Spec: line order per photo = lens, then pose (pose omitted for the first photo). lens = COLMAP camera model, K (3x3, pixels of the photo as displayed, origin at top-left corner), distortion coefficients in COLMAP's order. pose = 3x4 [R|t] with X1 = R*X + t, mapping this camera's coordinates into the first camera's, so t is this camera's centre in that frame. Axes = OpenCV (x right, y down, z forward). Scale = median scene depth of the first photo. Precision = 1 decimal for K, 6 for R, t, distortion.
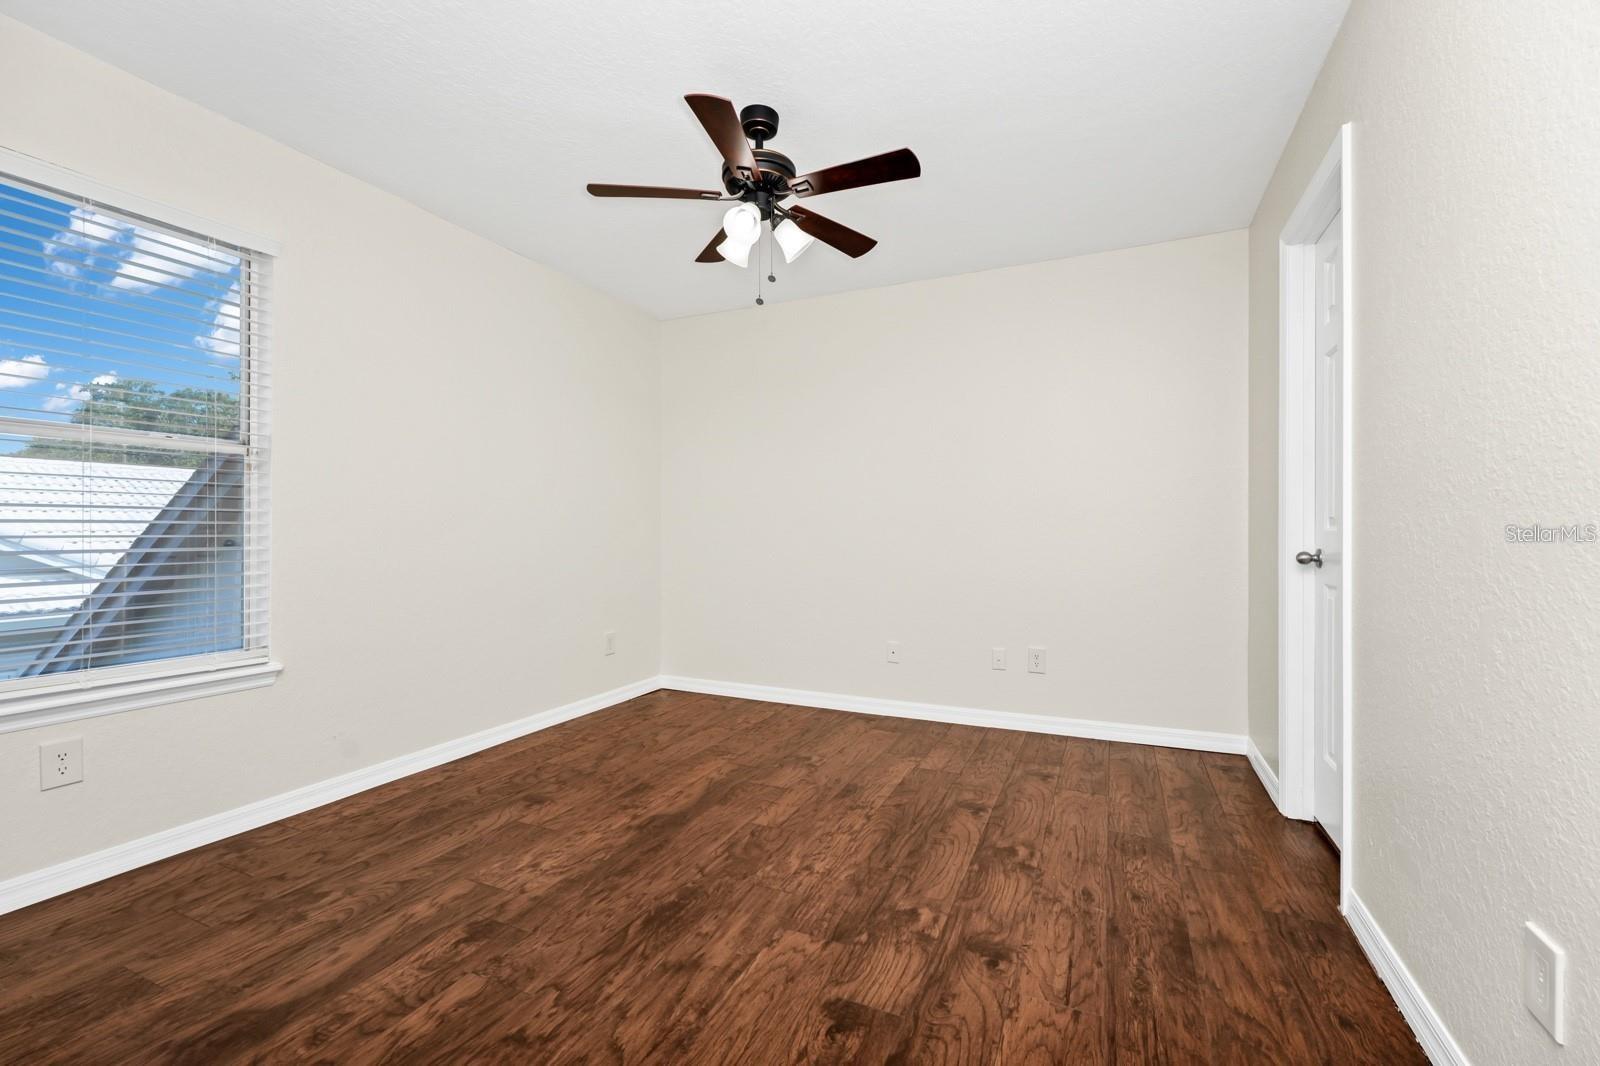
lens RADIAL K [[649.5, 0, 804.3], [0, 649.5, 533.6], [0, 0, 1]] dist [0.001598, -0.000084]
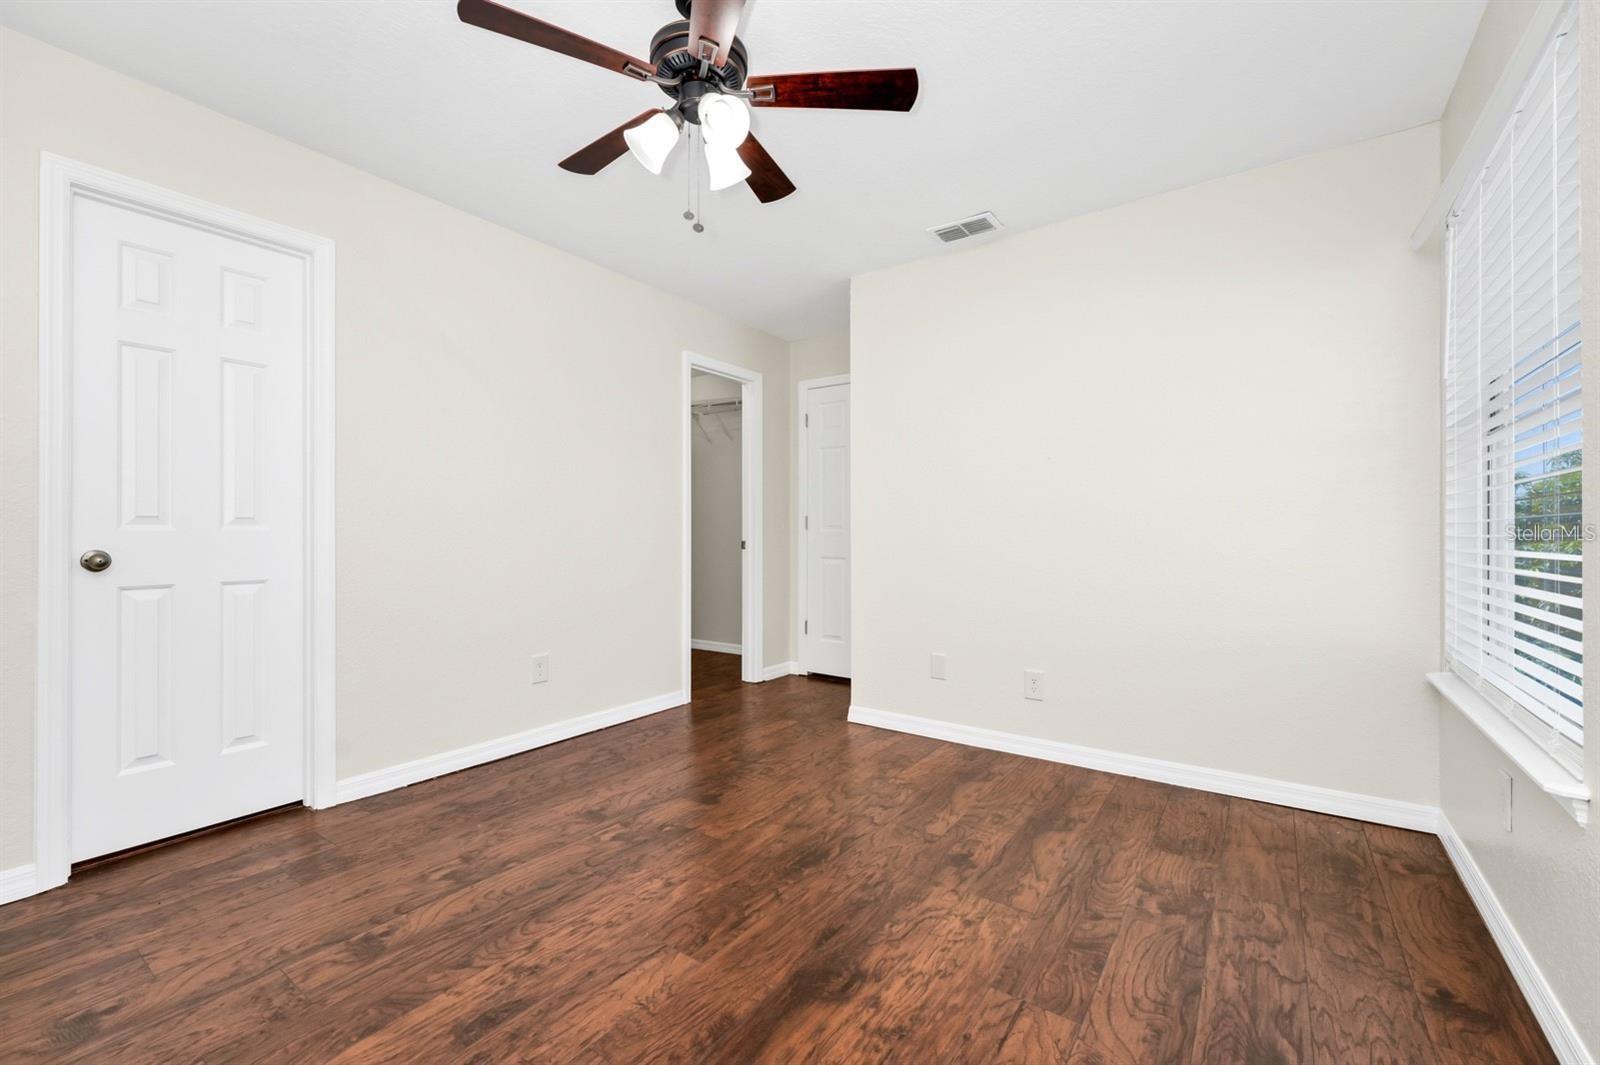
lens RADIAL K [[649.5, 0, 804.3], [0, 649.5, 533.1], [0, 0, 1]] dist [0.001598, -0.000084]
pose [[-0.985054, 0.000314, 0.172247, -0.363127], [0.000462, 1.000000, 0.000820, -0.001750], [-0.172246, 0.000887, -0.985054, 1.945043]]
